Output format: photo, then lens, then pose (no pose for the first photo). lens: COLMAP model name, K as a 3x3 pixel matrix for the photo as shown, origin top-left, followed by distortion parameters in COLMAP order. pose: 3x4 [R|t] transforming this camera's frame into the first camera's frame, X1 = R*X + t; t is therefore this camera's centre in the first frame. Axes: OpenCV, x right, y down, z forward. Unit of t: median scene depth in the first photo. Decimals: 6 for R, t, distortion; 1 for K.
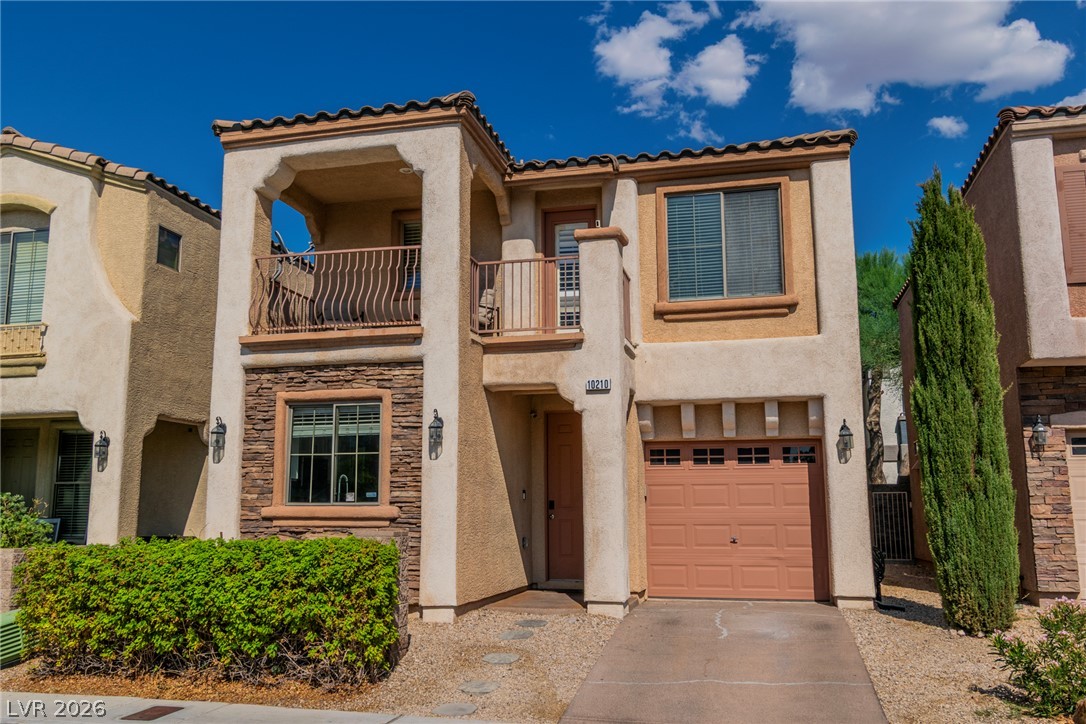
lens RADIAL K [[927.8, 0, 516.4], [0, 927.8, 356.6], [0, 0, 1]] dist [-0.003309, -0.007004]
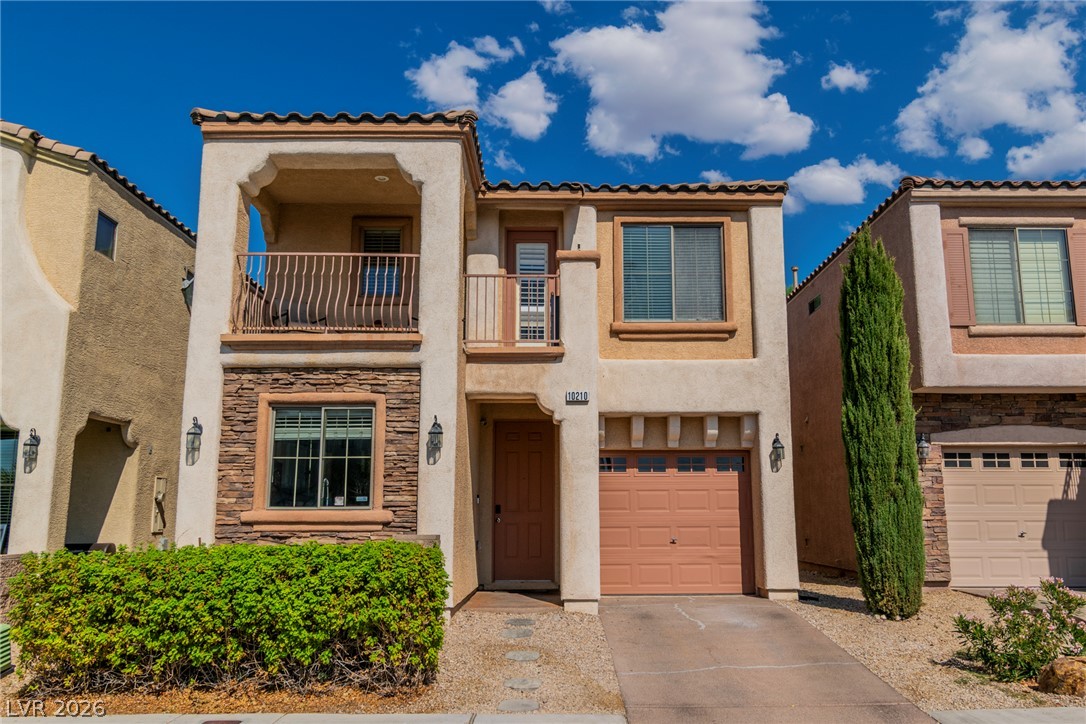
lens RADIAL K [[887.7, 0, 570.6], [0, 887.7, 352.0], [0, 0, 1]] dist [-0.005472, -0.001093]
pose [[0.962411, 0.046136, 0.267651, -0.188519], [-0.041344, 0.998868, -0.023514, 0.003408], [-0.268432, 0.011565, 0.963229, 0.013686]]
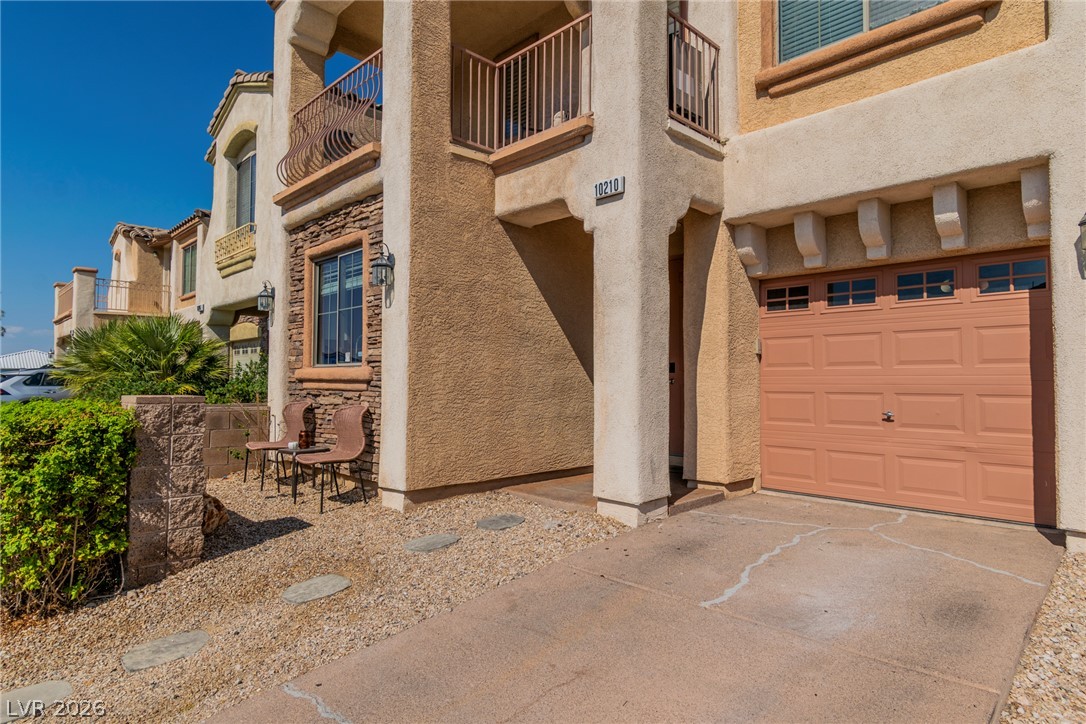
lens RADIAL K [[611.8, 0, 548.2], [0, 611.8, 358.4], [0, 0, 1]] dist [0.002959, -0.002159]
pose [[0.861145, -0.015507, -0.508122, 0.265574], [0.080290, 0.991138, 0.105824, 0.098785], [0.501978, -0.131927, 0.854759, 0.553569]]
